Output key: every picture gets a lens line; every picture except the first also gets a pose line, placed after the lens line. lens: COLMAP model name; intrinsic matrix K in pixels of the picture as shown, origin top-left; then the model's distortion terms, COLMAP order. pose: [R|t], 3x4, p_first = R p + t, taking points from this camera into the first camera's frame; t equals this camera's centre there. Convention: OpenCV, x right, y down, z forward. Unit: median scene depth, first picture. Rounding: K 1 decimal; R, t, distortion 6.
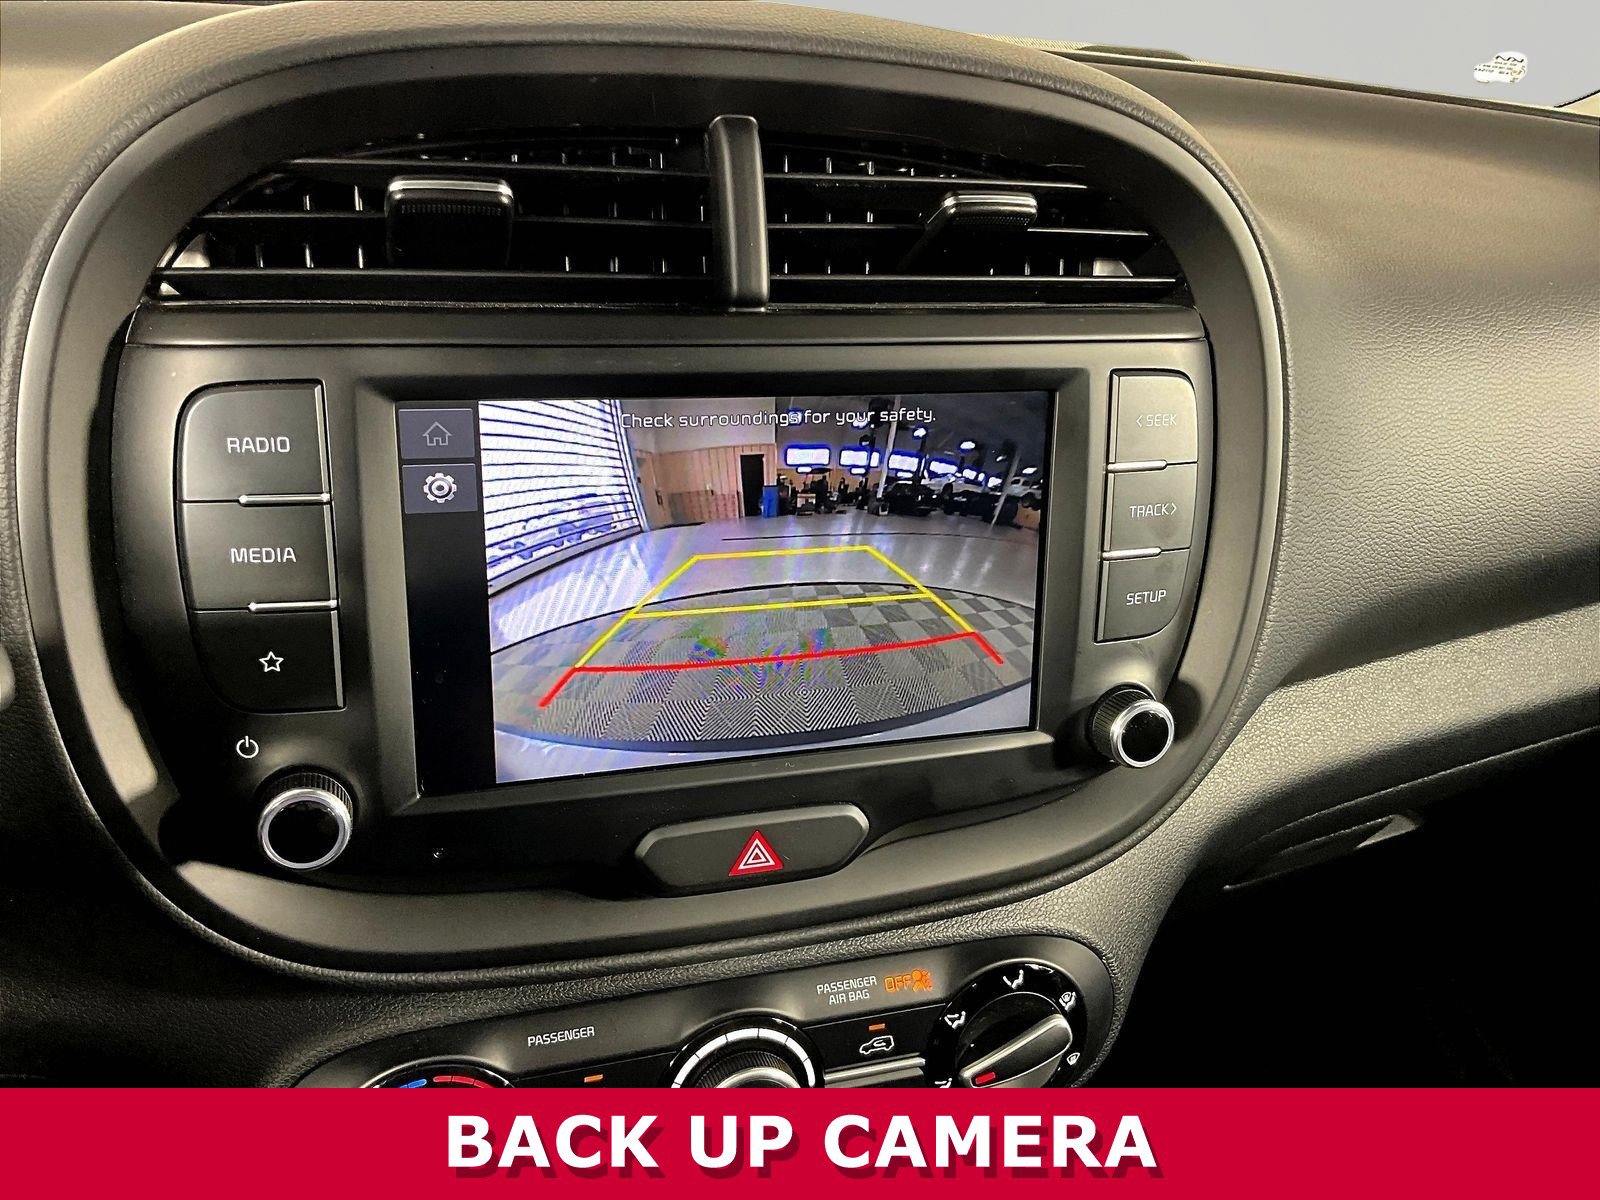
lens RADIAL K [[1496.7, 0, 793.0], [0, 1496.7, 627.5], [0, 0, 1]] dist [0.152651, -0.576417]
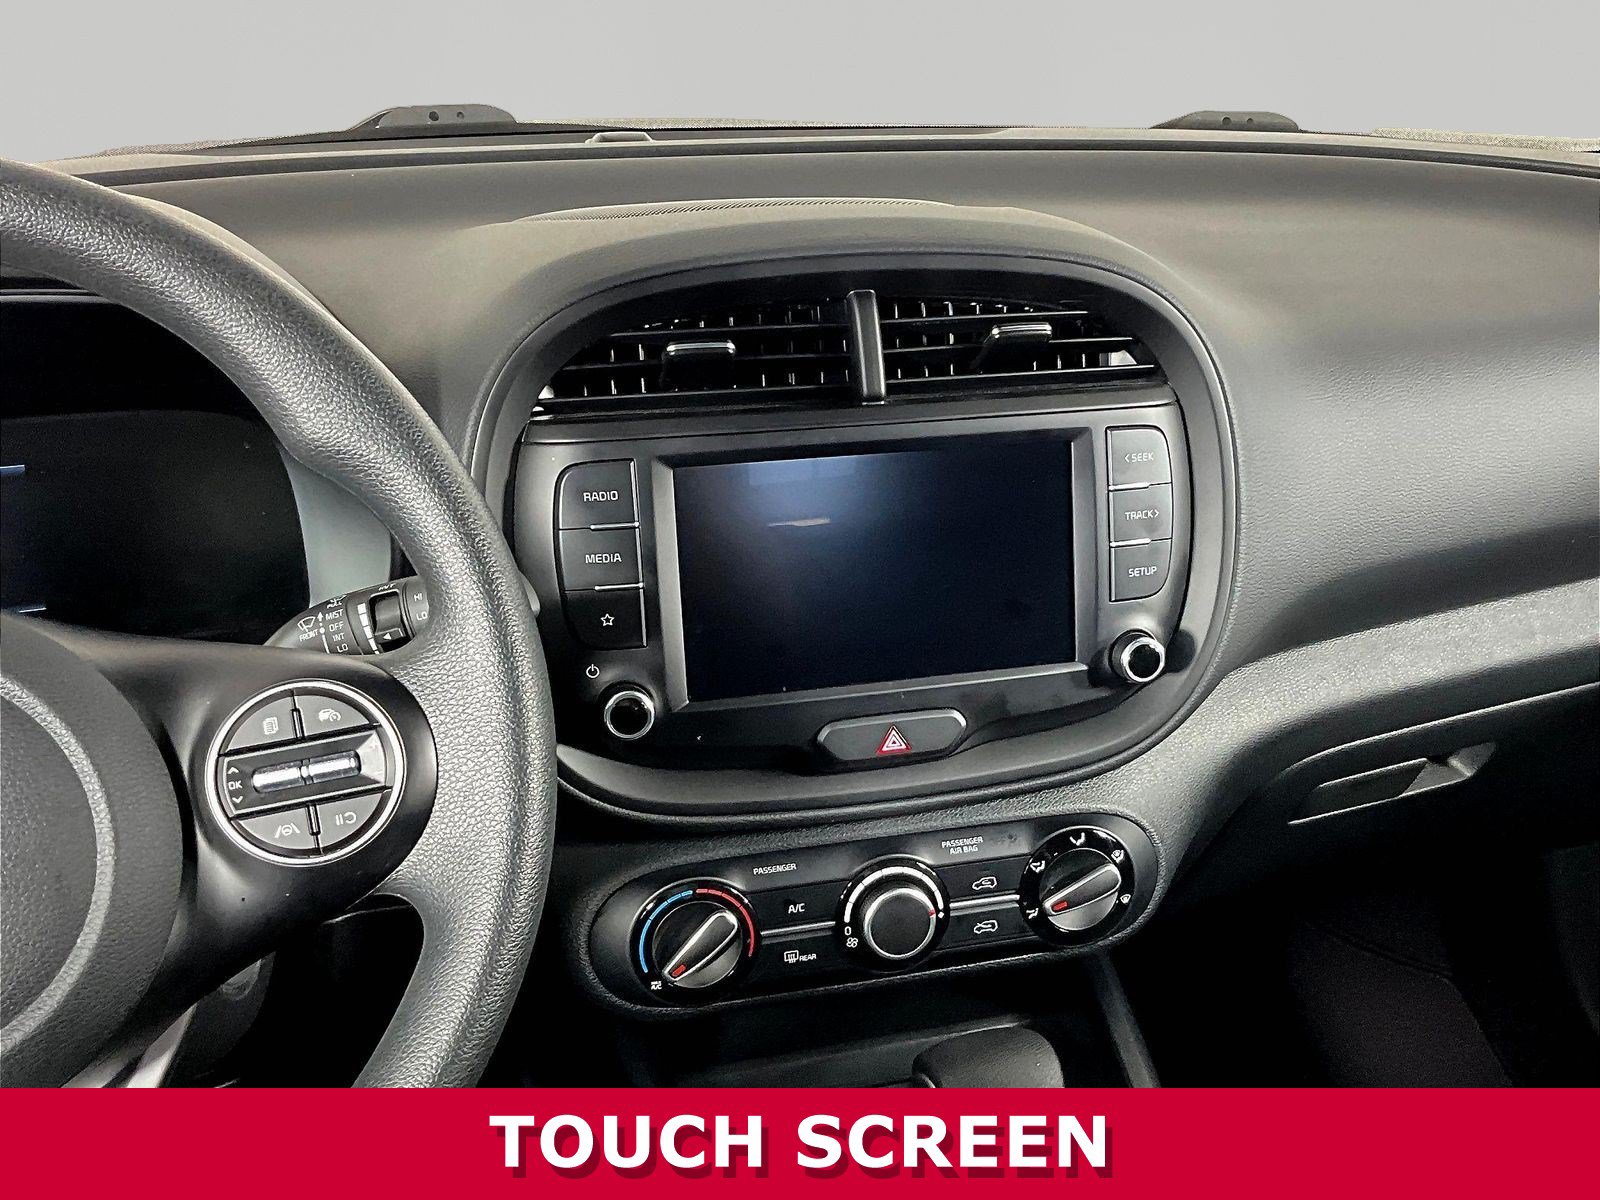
lens RADIAL K [[1789.9, 0, 800.0], [0, 1789.9, 600.0], [0, 0, 1]] dist [-0.002502, 0.002282]
pose [[0.993274, -0.041066, -0.108261, 0.084659], [0.033562, 0.996965, -0.070251, 0.127352], [0.110817, 0.066145, 0.991637, -0.858545]]
